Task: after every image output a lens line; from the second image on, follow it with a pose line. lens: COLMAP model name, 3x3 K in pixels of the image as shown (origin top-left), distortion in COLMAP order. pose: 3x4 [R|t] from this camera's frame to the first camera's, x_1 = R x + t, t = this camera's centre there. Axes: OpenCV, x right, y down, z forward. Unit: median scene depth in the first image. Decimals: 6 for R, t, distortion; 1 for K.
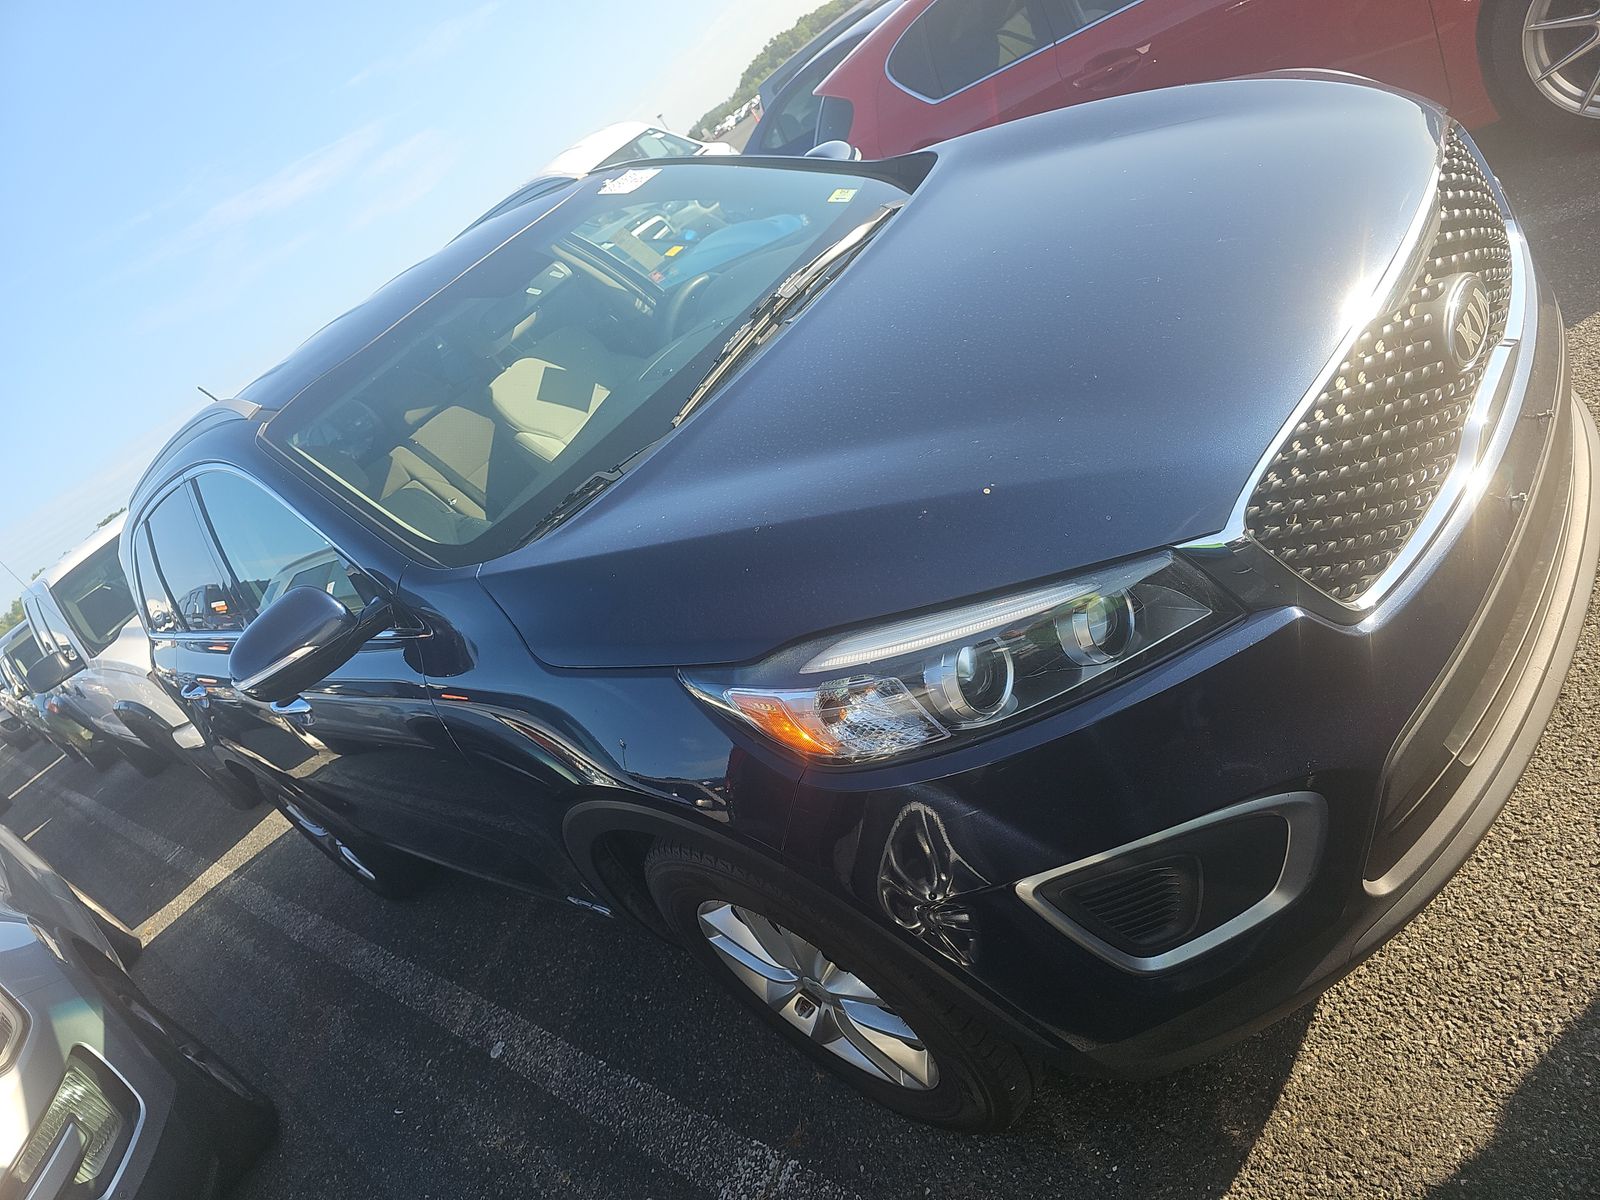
lens RADIAL K [[1034.5, 0, 800.0], [0, 1034.5, 600.0], [0, 0, 1]] dist [0.031164, -0.049752]
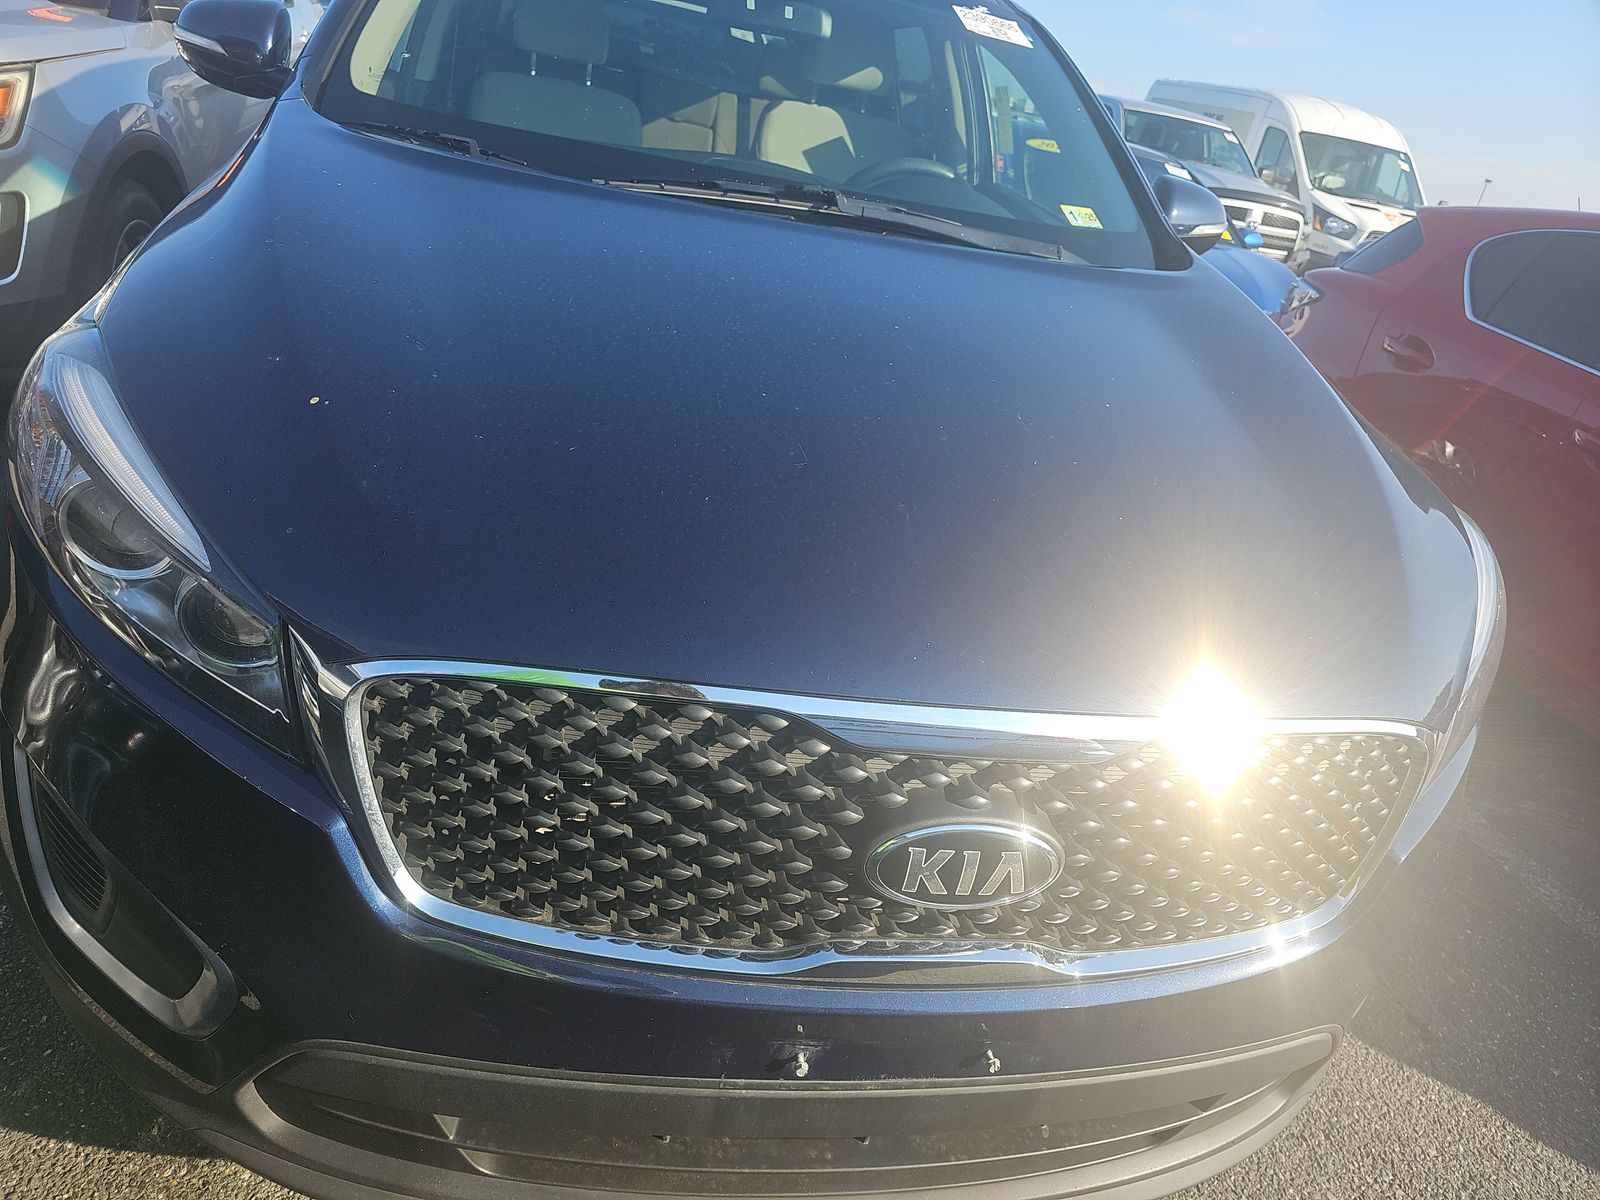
lens RADIAL K [[1034.5, 0, 800.0], [0, 1034.5, 600.0], [0, 0, 1]] dist [0.031164, -0.049752]
pose [[0.540967, 0.822495, -0.175661, 0.501888], [-0.791745, 0.568482, 0.223533, -0.379334], [0.283715, 0.018155, 0.958737, 0.303197]]
